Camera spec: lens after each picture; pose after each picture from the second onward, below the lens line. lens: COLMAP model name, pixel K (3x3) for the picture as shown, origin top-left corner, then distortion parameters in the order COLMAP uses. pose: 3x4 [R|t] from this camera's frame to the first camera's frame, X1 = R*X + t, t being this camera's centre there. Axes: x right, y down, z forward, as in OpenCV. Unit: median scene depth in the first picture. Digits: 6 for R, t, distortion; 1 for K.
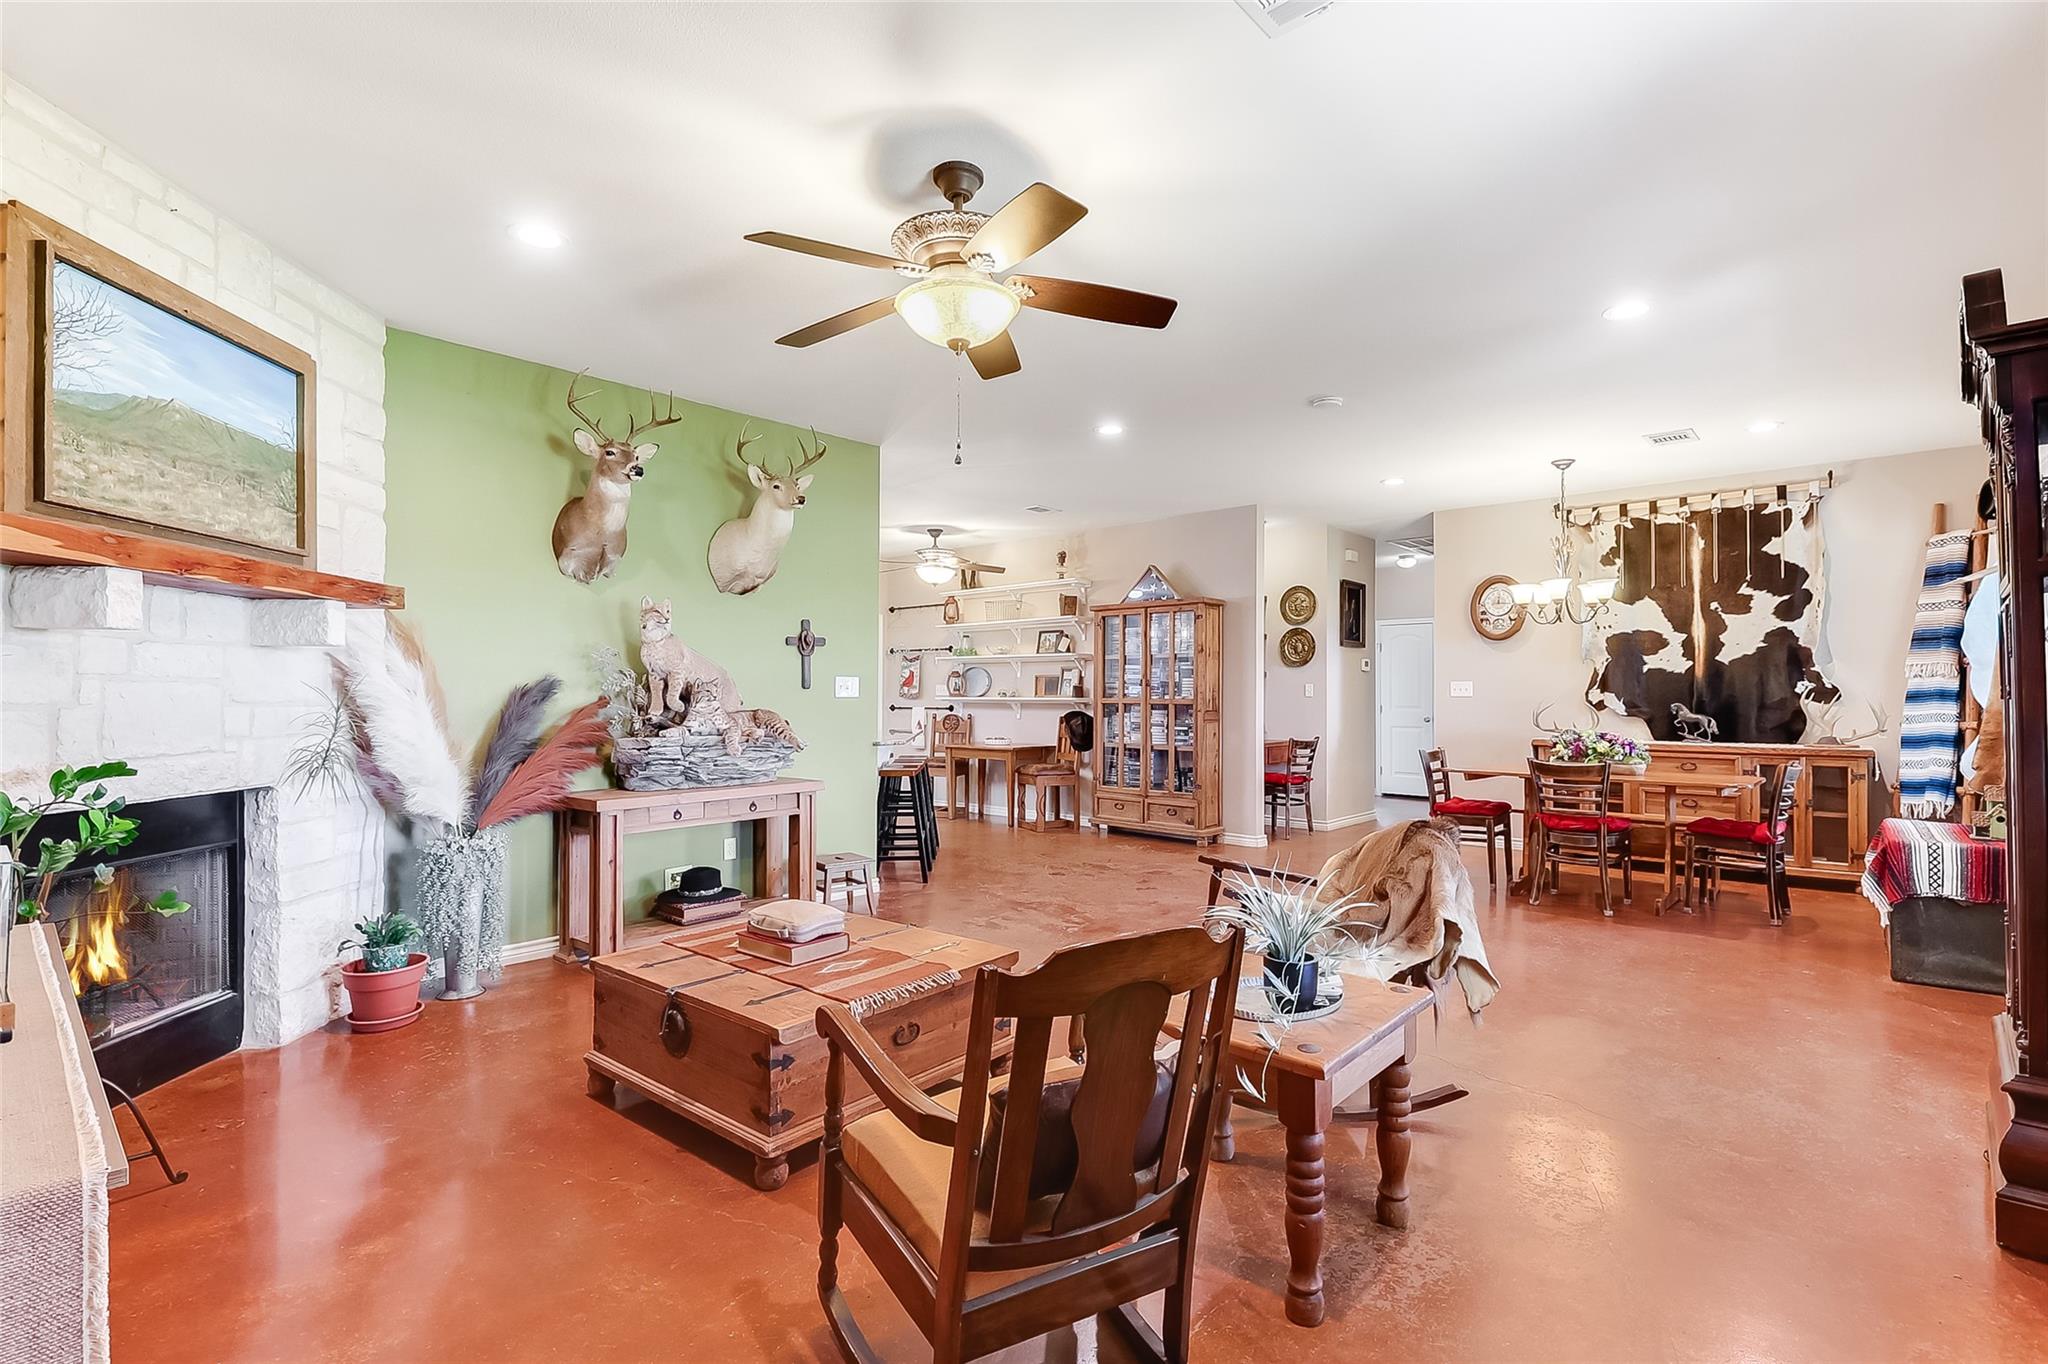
lens RADIAL K [[948.8, 0, 1037.9], [0, 948.8, 693.1], [0, 0, 1]] dist [0.013281, -0.014574]
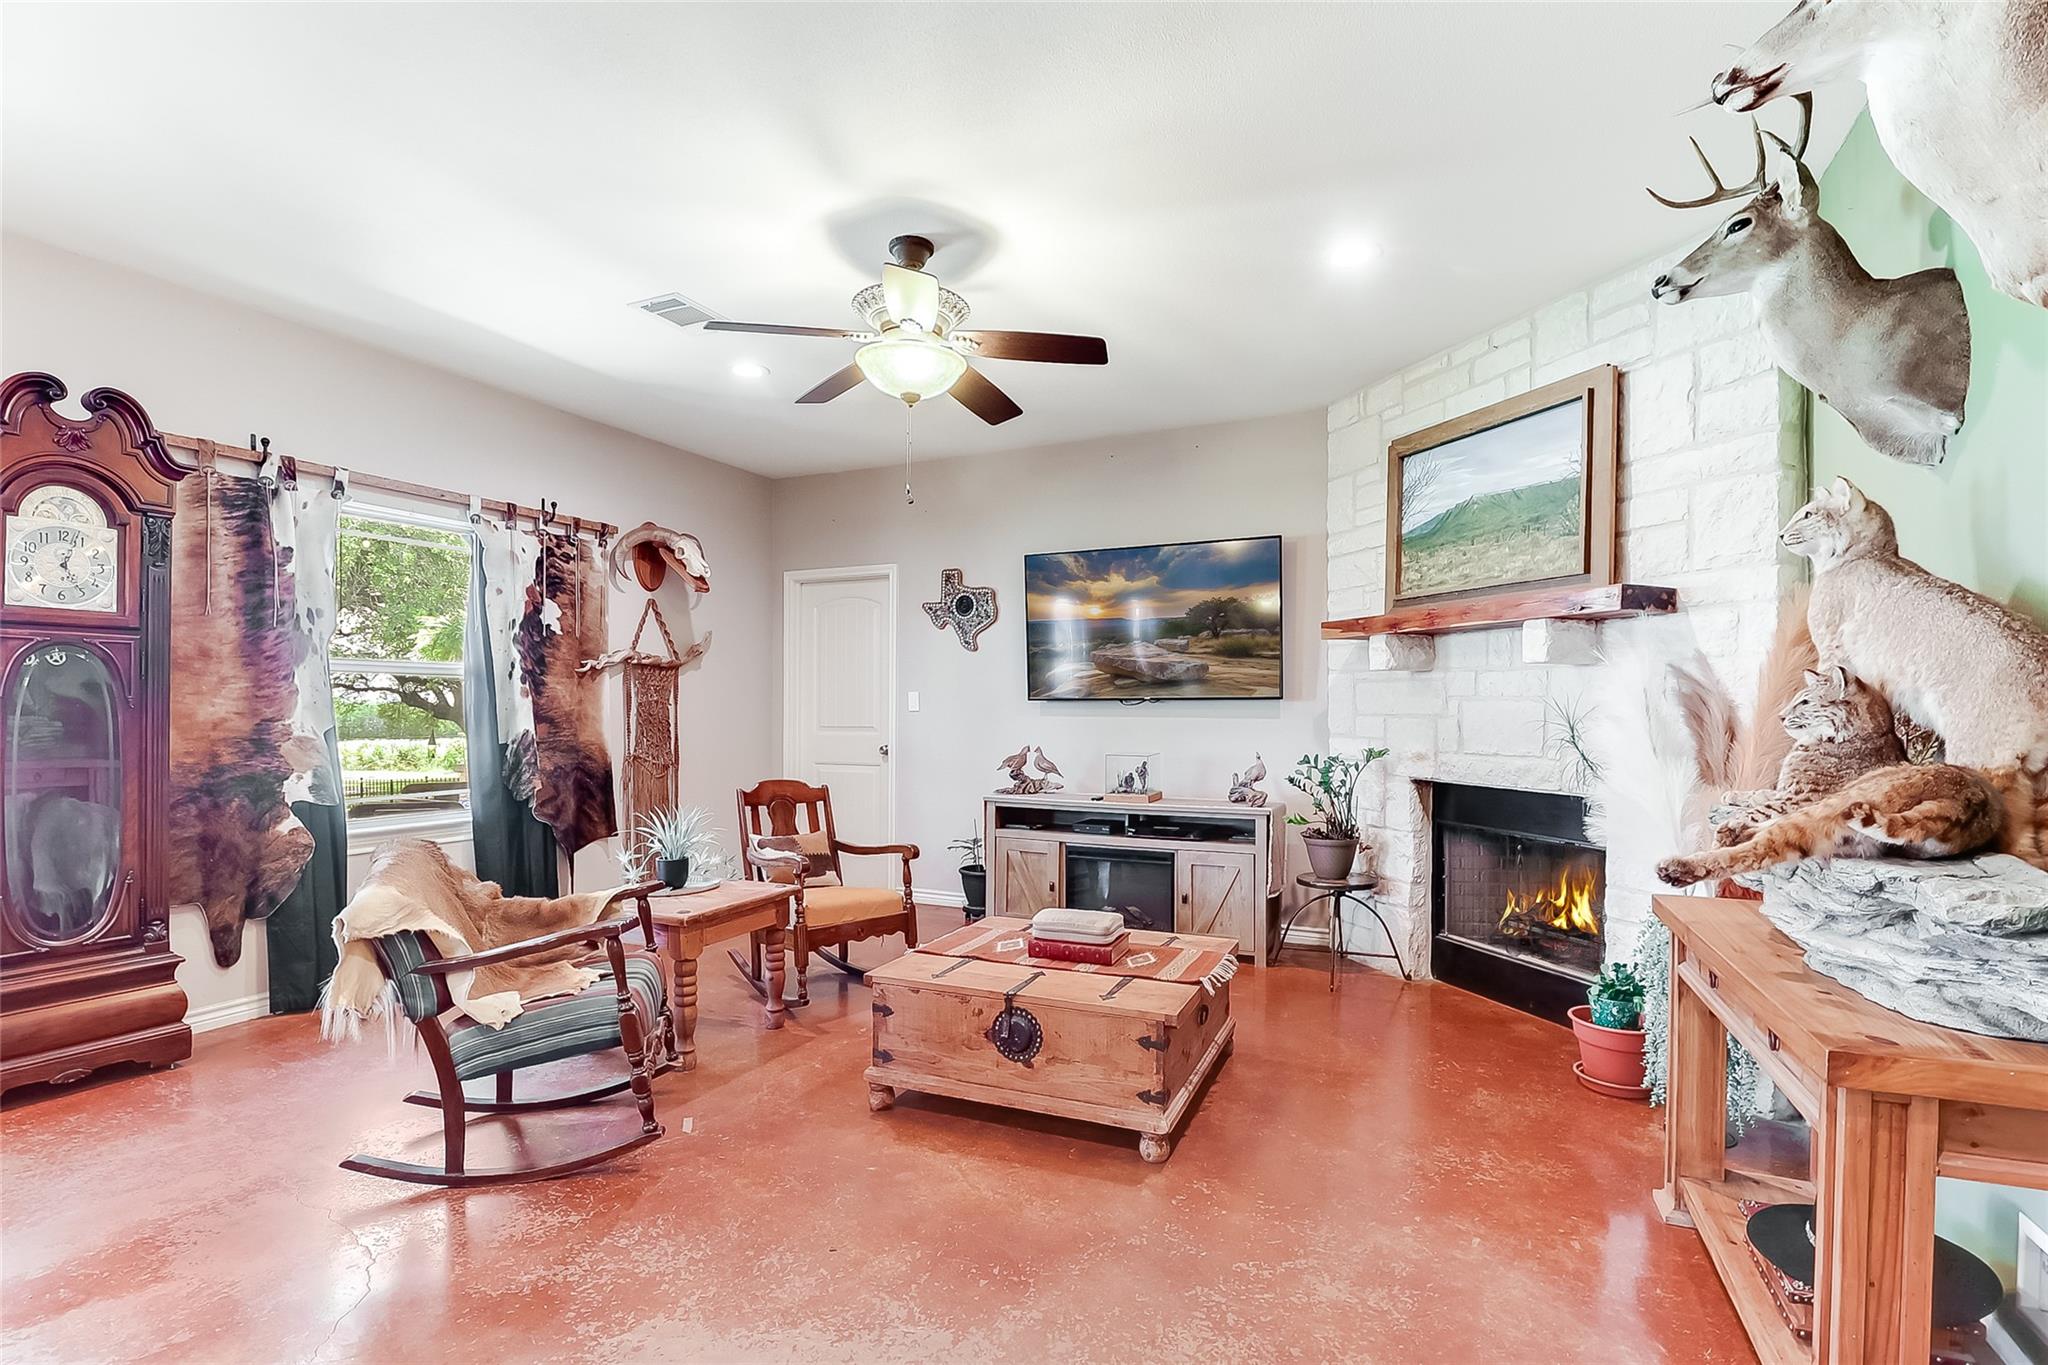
lens RADIAL K [[963.3, 0, 1030.6], [0, 963.3, 725.5], [0, 0, 1]] dist [0.010998, -0.013827]
pose [[-0.961033, 0.001672, -0.276428, 0.087356], [-0.003639, 0.999819, 0.018698, 0.000897], [0.276409, 0.018975, -0.960853, 1.963146]]
